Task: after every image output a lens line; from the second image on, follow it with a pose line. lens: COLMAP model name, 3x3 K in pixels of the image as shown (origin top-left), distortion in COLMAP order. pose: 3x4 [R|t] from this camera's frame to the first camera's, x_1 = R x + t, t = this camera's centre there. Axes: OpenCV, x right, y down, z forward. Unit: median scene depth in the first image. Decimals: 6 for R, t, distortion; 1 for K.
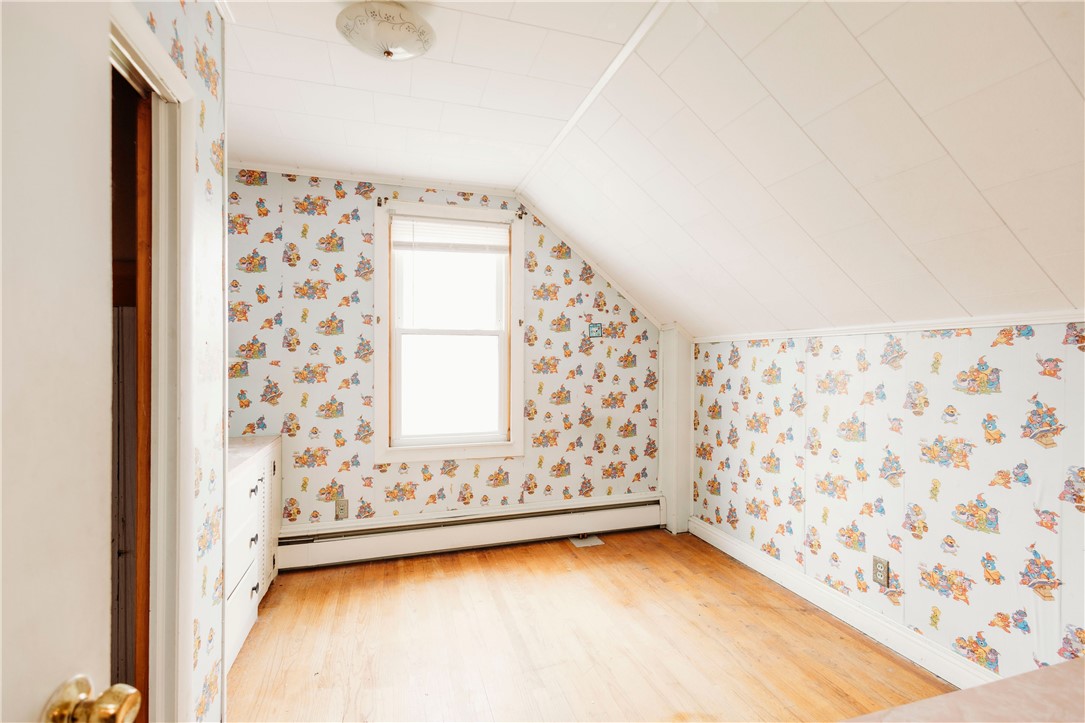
lens RADIAL K [[495.4, 0, 542.7], [0, 495.4, 363.3], [0, 0, 1]] dist [0.001796, 0.000072]
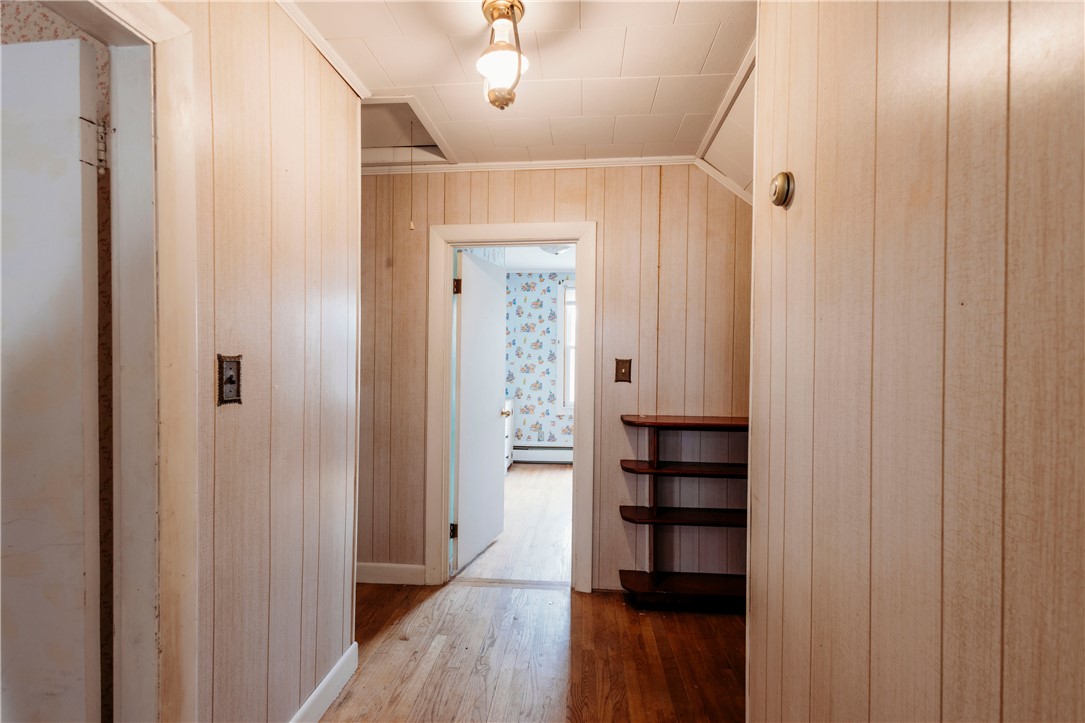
lens RADIAL K [[495.4, 0, 543.1], [0, 495.4, 363.0], [0, 0, 1]] dist [0.001796, 0.000072]
pose [[0.920729, 0.007793, -0.390124, 0.388465], [-0.007787, 0.999968, 0.001597, -0.005992], [0.390124, 0.001568, 0.920761, -0.857810]]
